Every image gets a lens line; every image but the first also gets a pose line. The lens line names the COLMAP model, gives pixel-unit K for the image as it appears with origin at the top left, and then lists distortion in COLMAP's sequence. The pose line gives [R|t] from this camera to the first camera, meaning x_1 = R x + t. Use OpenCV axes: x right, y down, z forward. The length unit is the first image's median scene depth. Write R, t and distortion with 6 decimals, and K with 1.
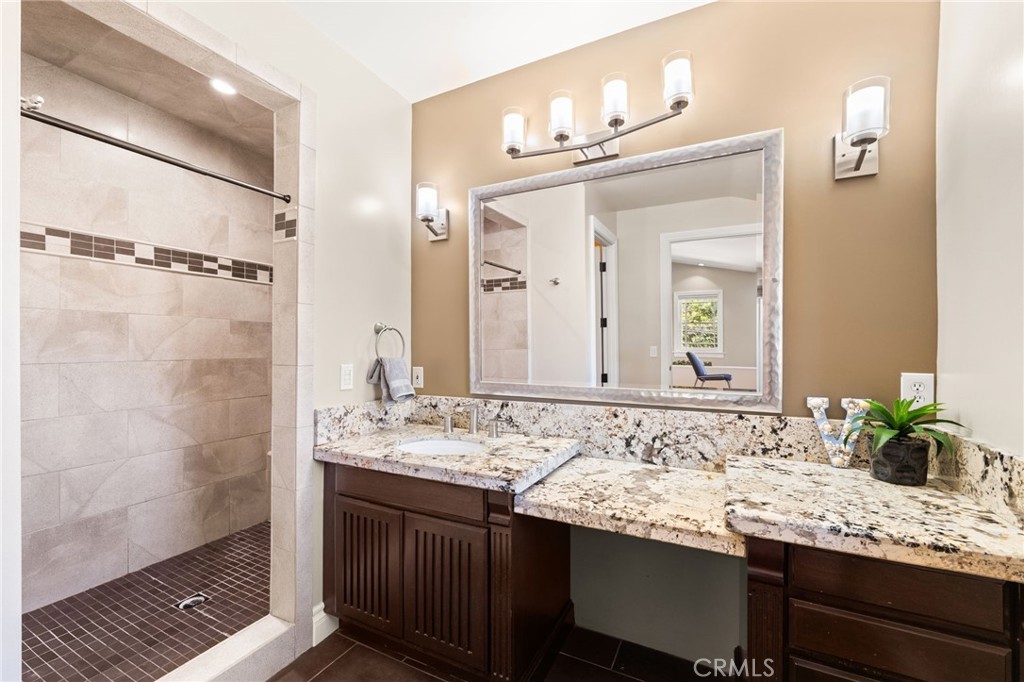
lens RADIAL K [[419.1, 0, 514.6], [0, 419.1, 348.1], [0, 0, 1]] dist [-0.018673, 0.000151]
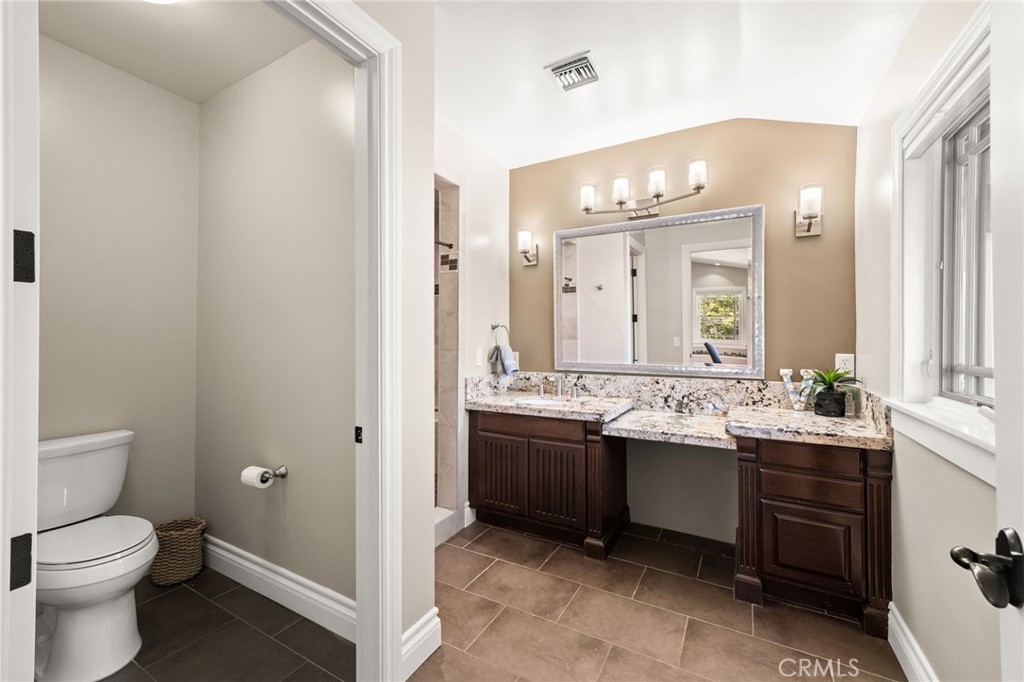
lens RADIAL K [[419.1, 0, 506.0], [0, 419.1, 332.8], [0, 0, 1]] dist [-0.018673, 0.000151]
pose [[0.998549, -0.000128, -0.053858, -0.247459], [-0.000673, 0.999889, -0.014864, 0.000803], [0.053853, 0.014879, 0.998438, -0.606449]]
